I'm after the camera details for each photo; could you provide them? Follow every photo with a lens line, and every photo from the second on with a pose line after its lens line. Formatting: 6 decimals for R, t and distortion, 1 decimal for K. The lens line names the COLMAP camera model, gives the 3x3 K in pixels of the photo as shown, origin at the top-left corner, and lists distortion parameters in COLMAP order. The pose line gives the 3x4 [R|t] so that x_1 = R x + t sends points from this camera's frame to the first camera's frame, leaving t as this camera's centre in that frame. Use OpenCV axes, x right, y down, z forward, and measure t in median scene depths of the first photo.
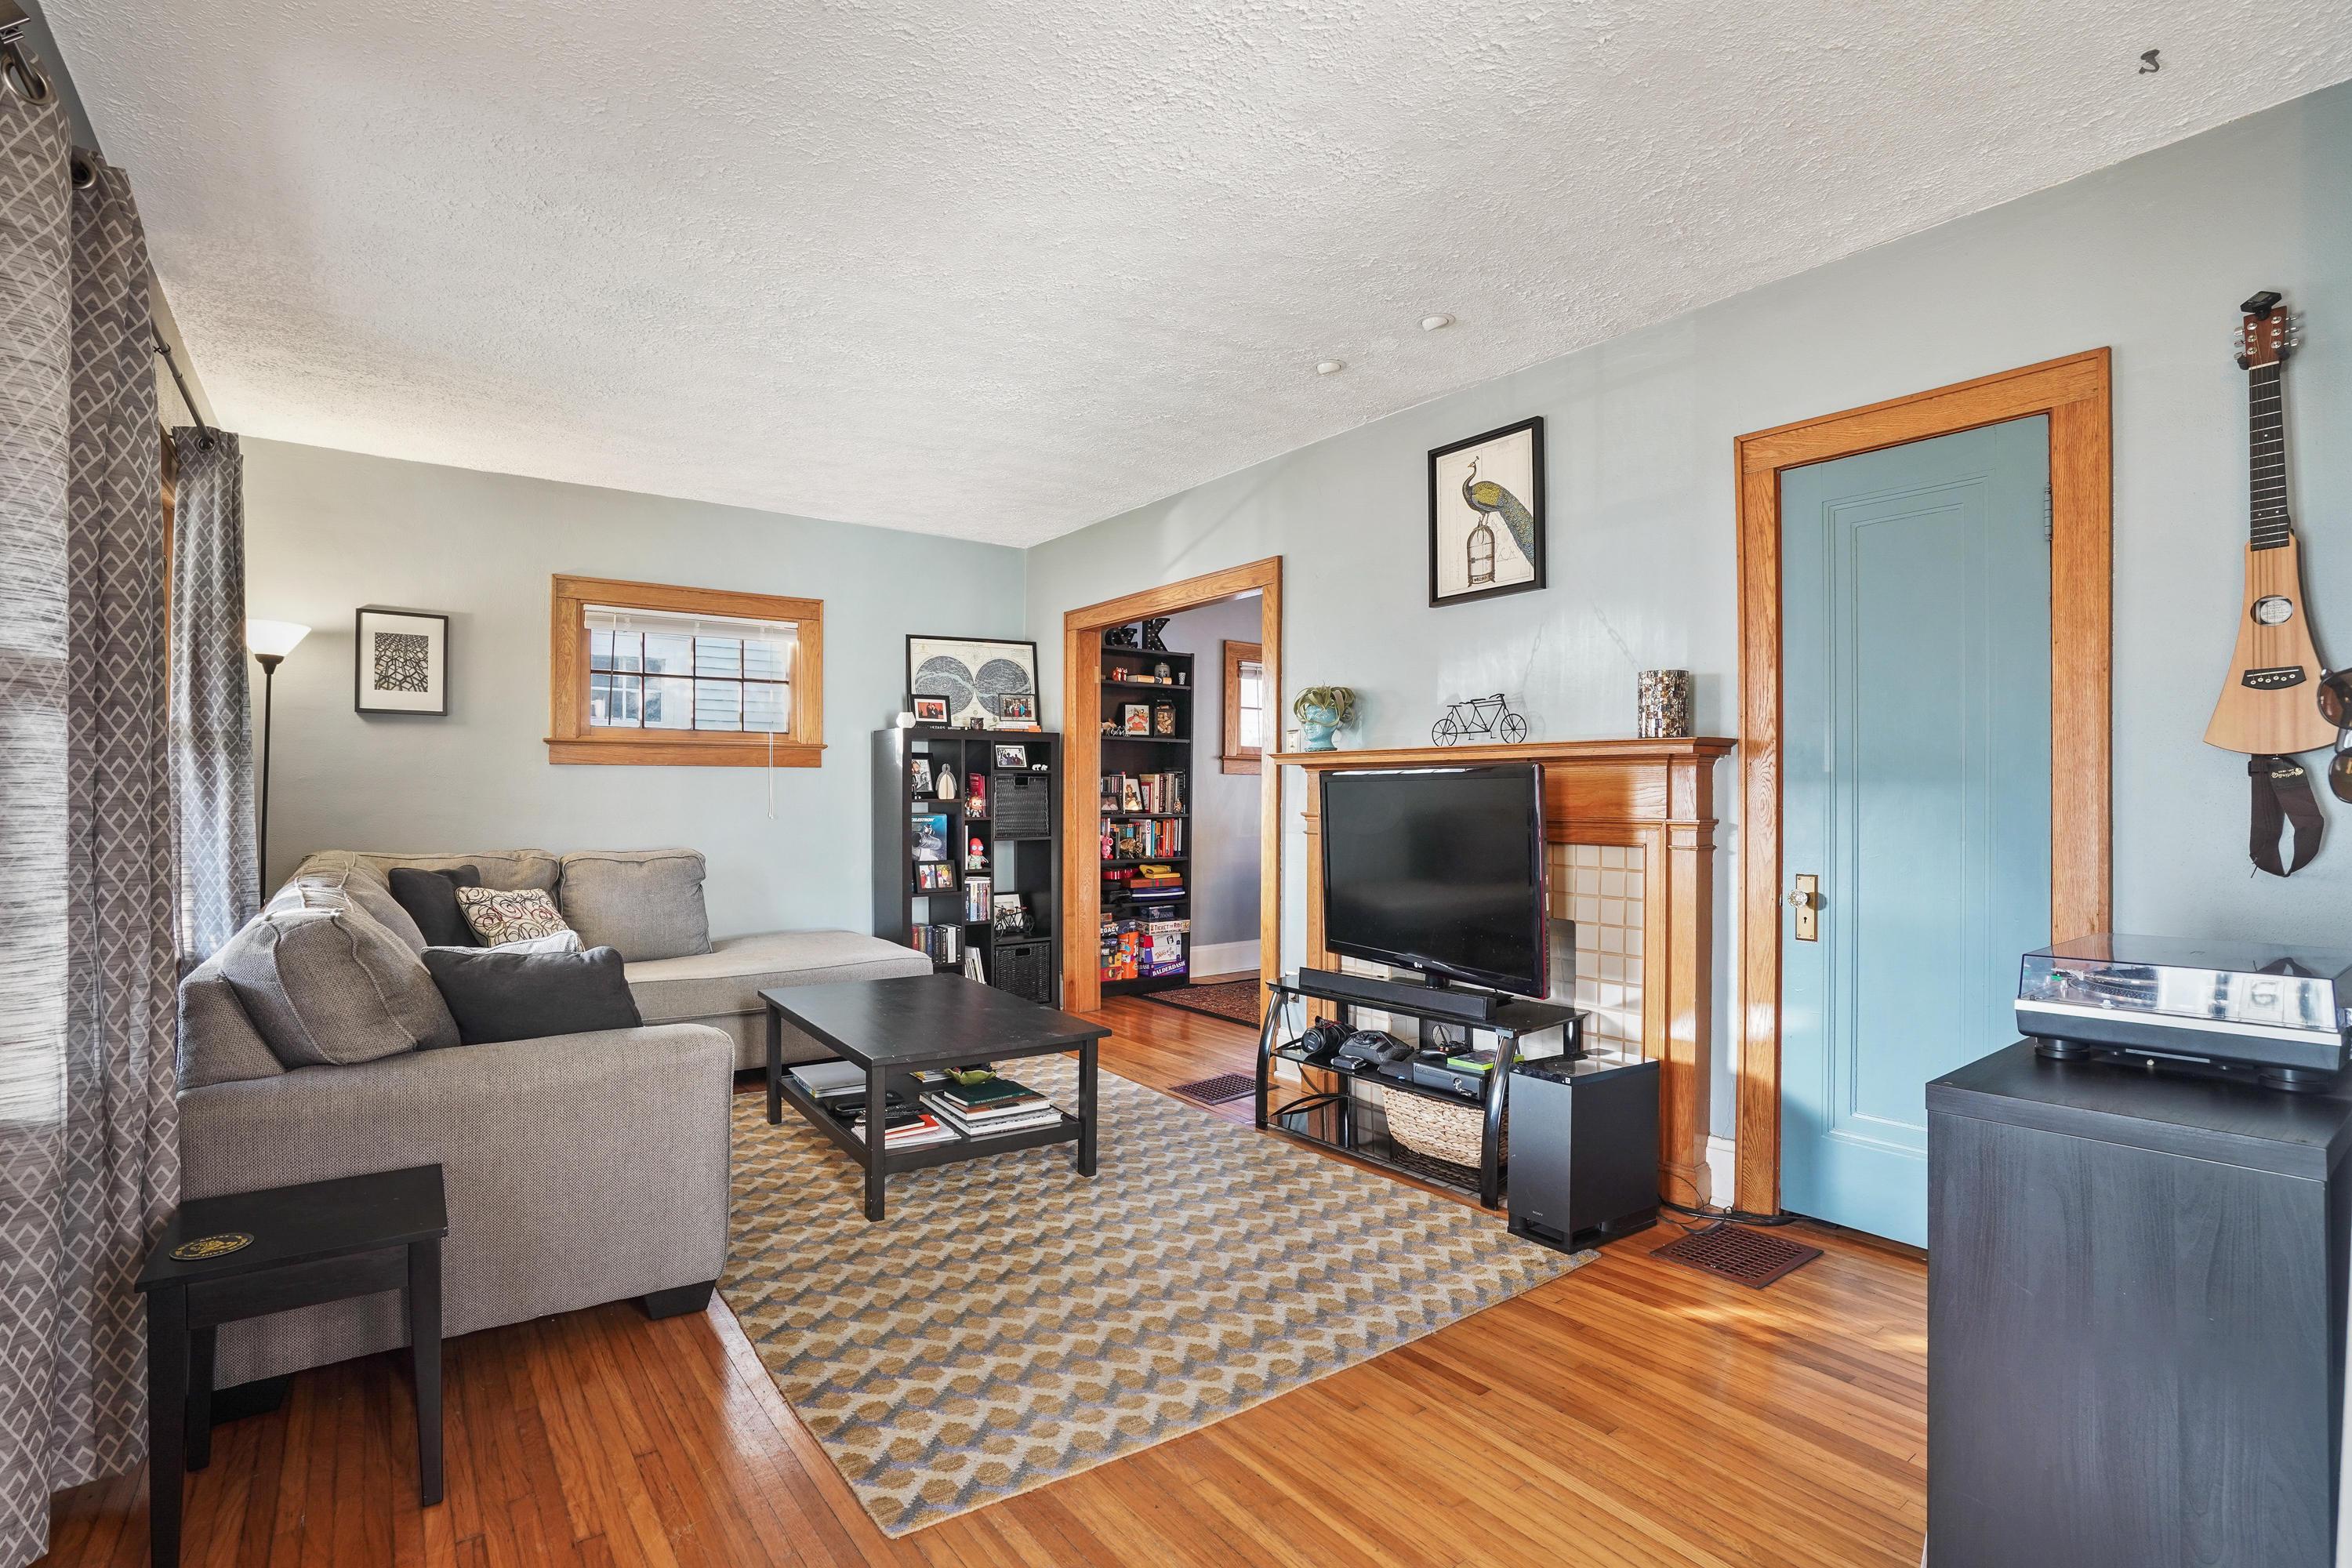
lens RADIAL K [[1093.3, 0, 1171.4], [0, 1093.3, 793.9], [0, 0, 1]] dist [-0.039411, 0.010176]
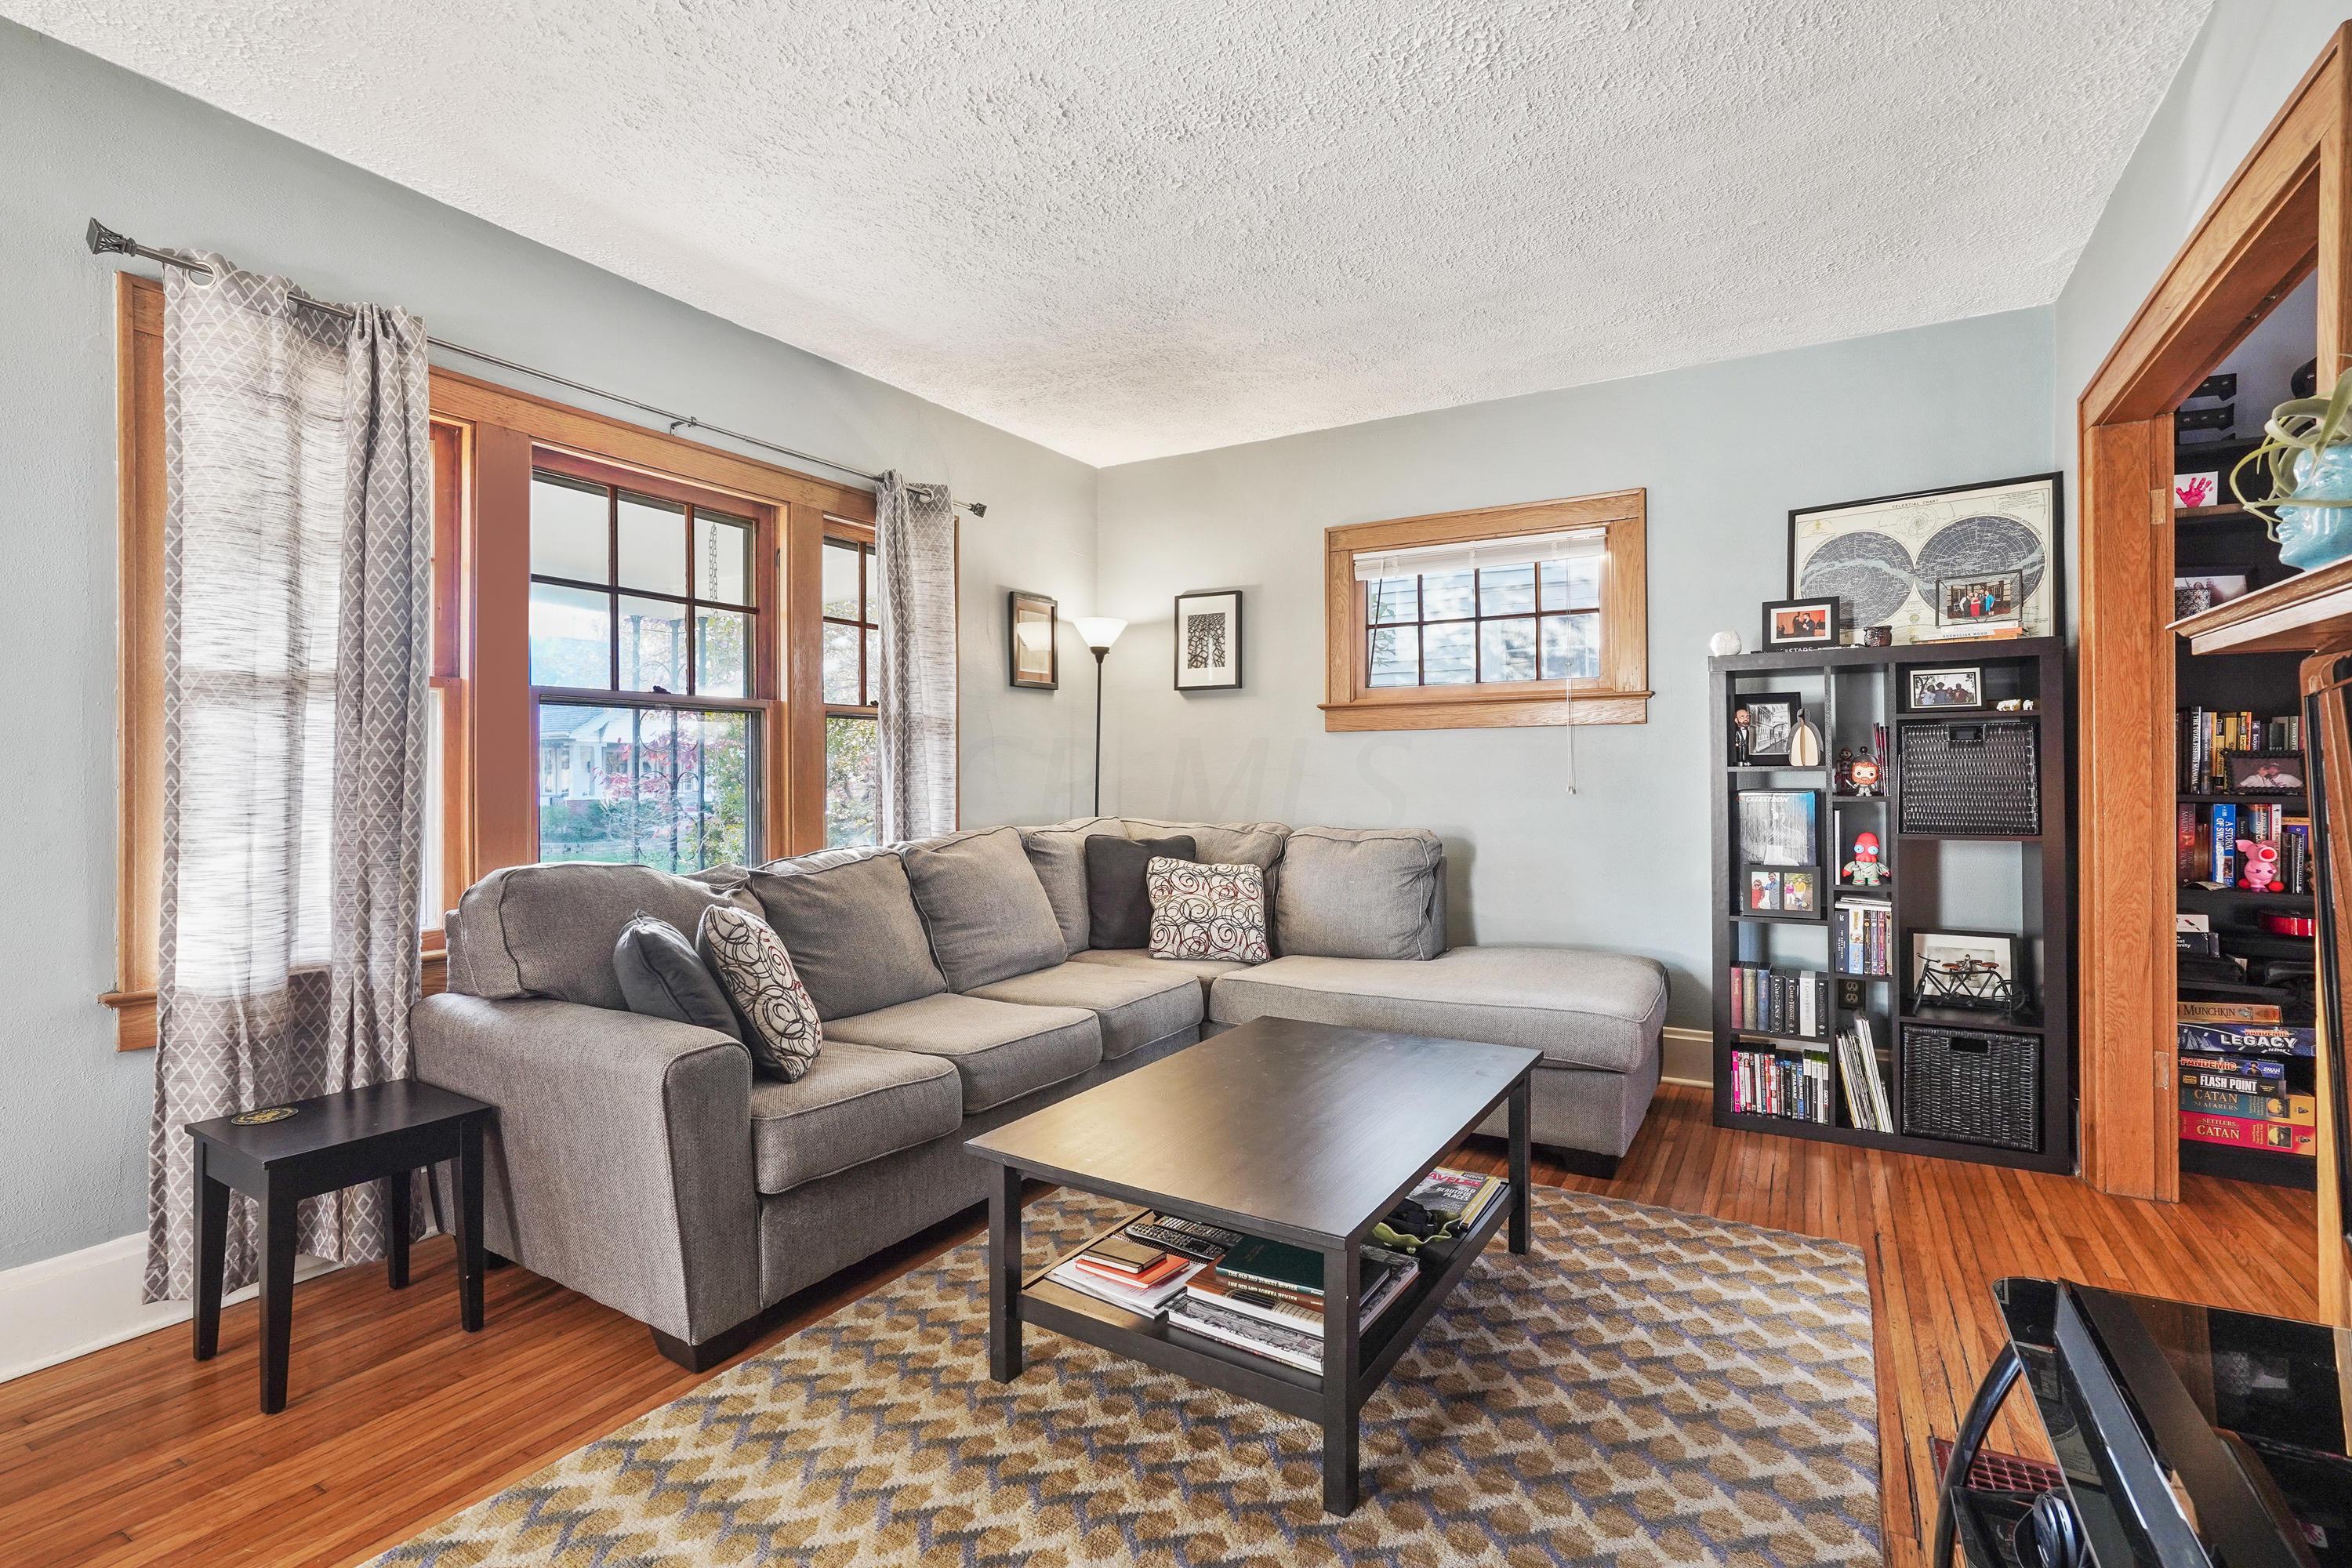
lens RADIAL K [[1093.3, 0, 1169.5], [0, 1093.3, 776.6], [0, 0, 1]] dist [-0.039411, 0.010176]
pose [[0.394130, 0.000813, -0.919055, 0.250444], [0.008179, 0.999957, 0.004392, 0.006210], [0.919018, -0.009247, 0.394106, 0.524830]]
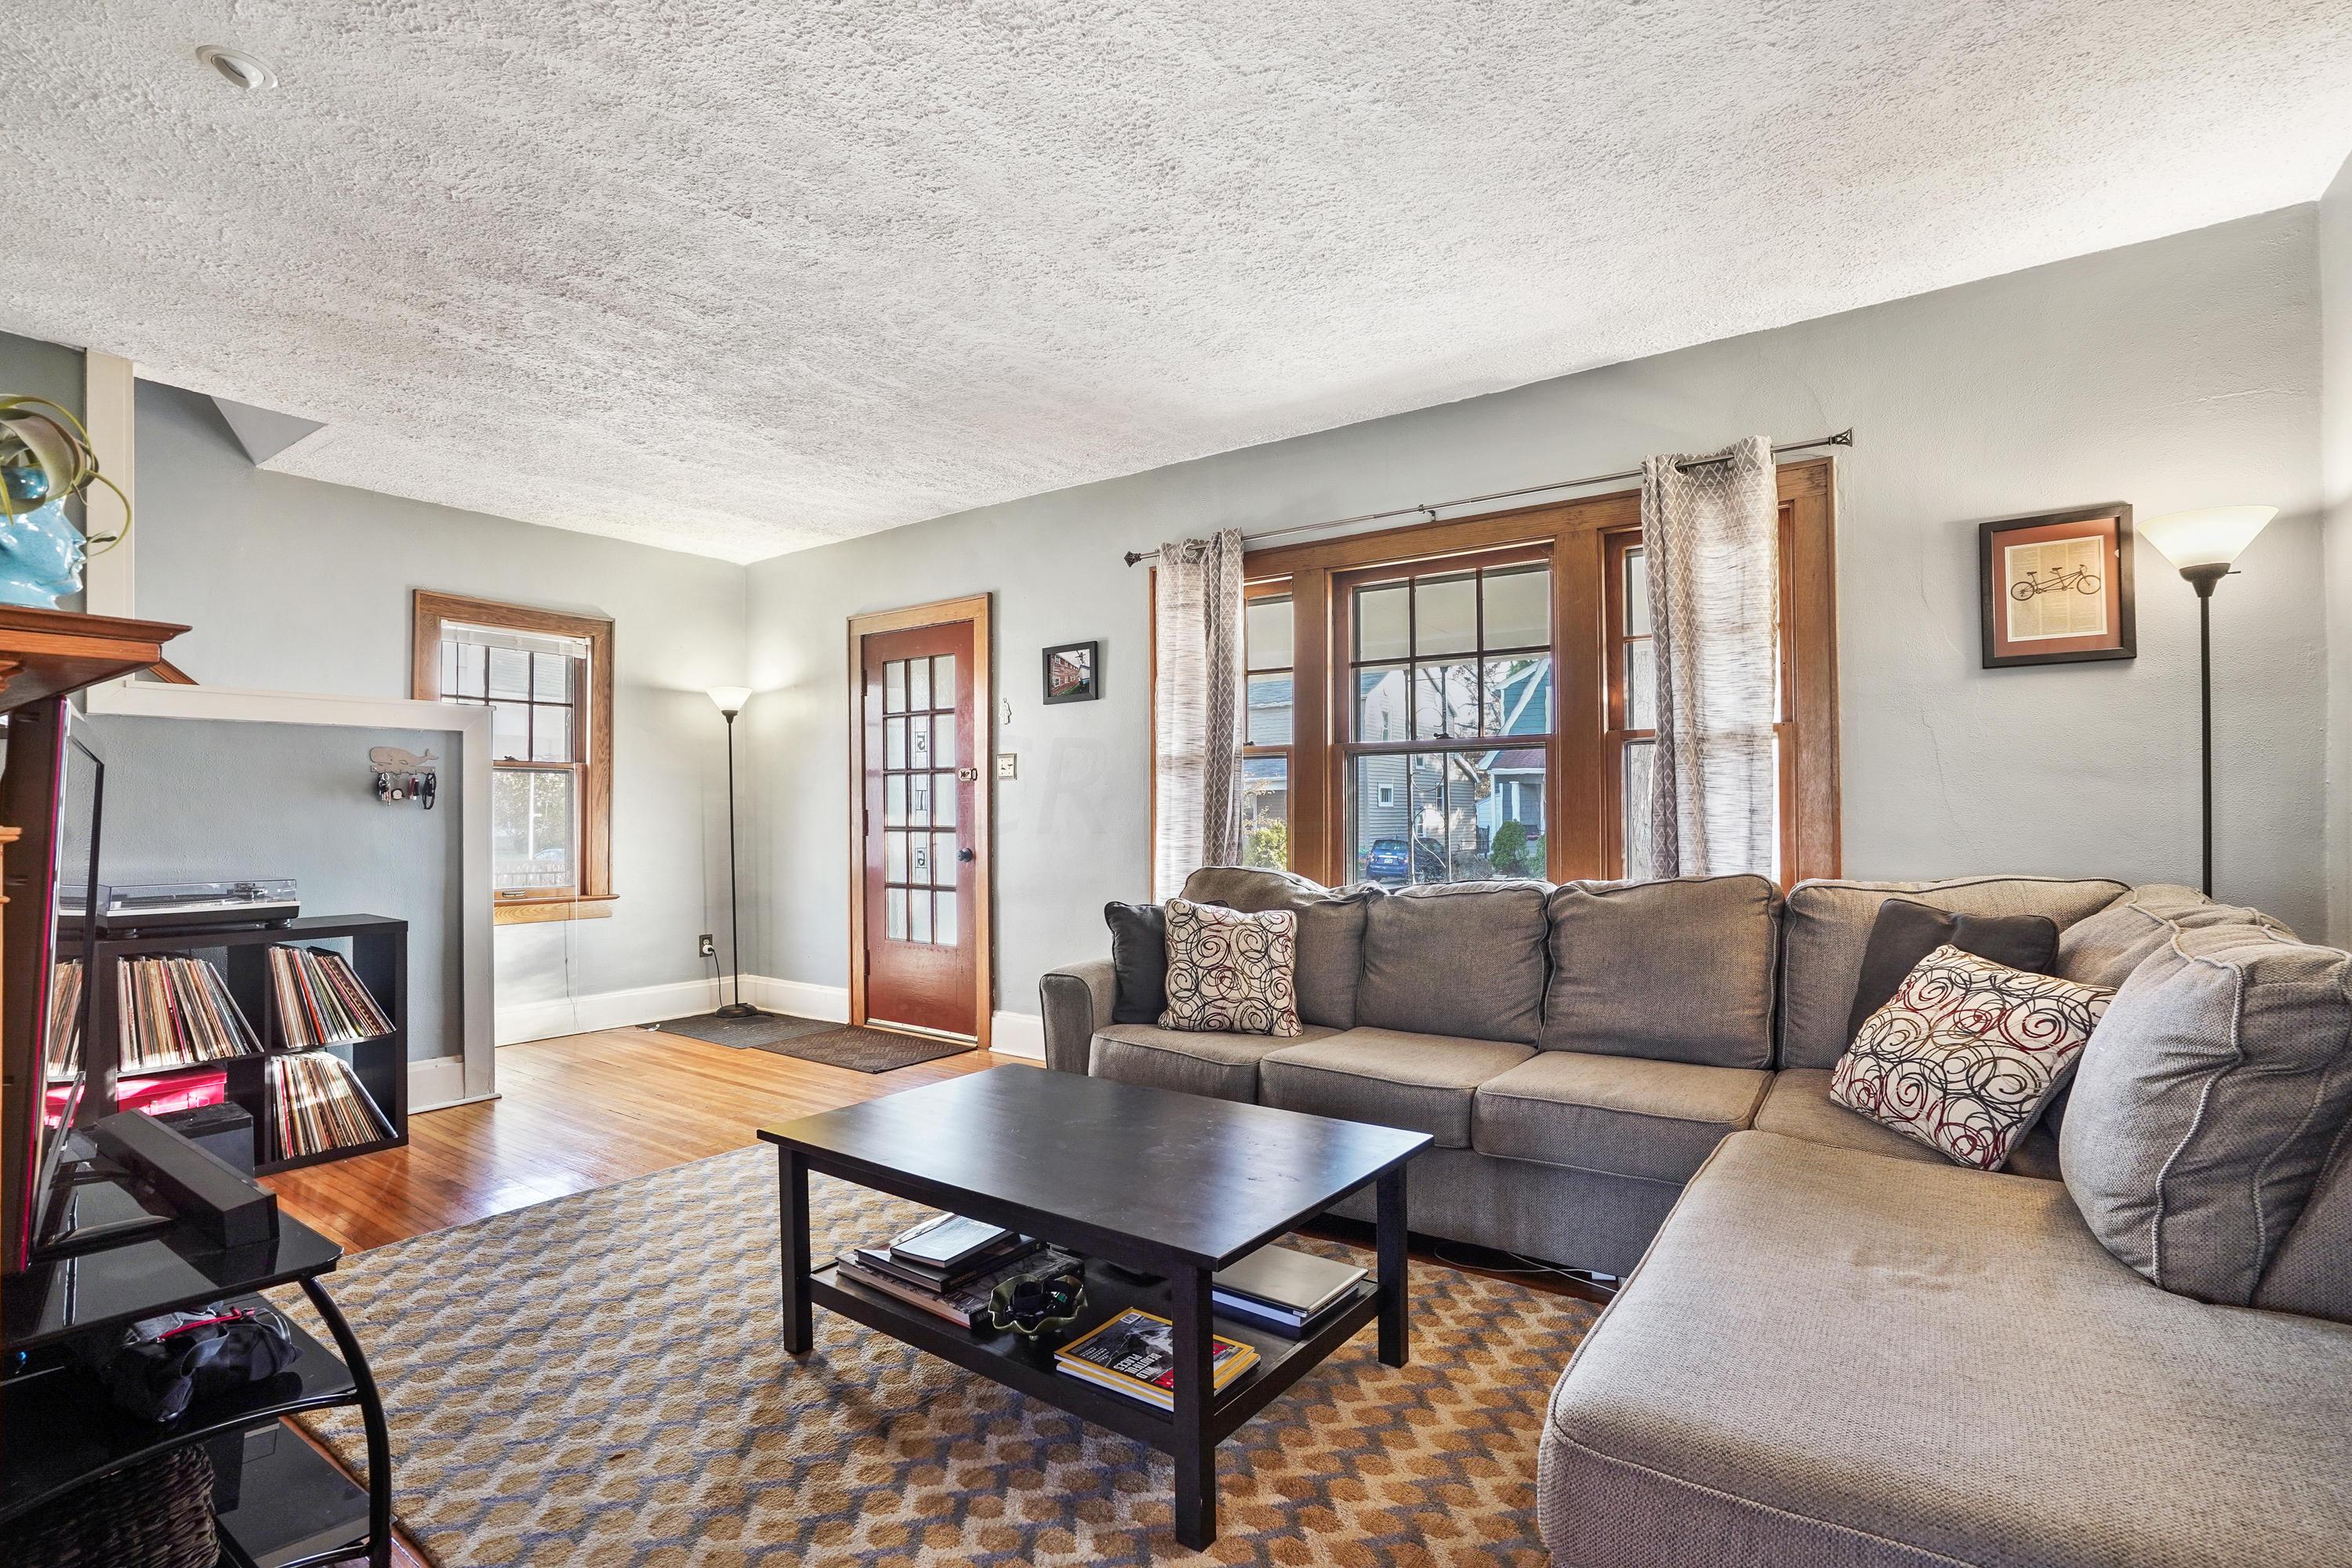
lens RADIAL K [[1093.3, 0, 1175.0], [0, 1093.3, 791.8], [0, 0, 1]] dist [-0.039411, 0.010176]
pose [[-0.947995, 0.006405, -0.318219, -0.060141], [0.012310, 0.999787, -0.016550, 0.005630], [0.318046, -0.019607, -0.947873, 1.235239]]
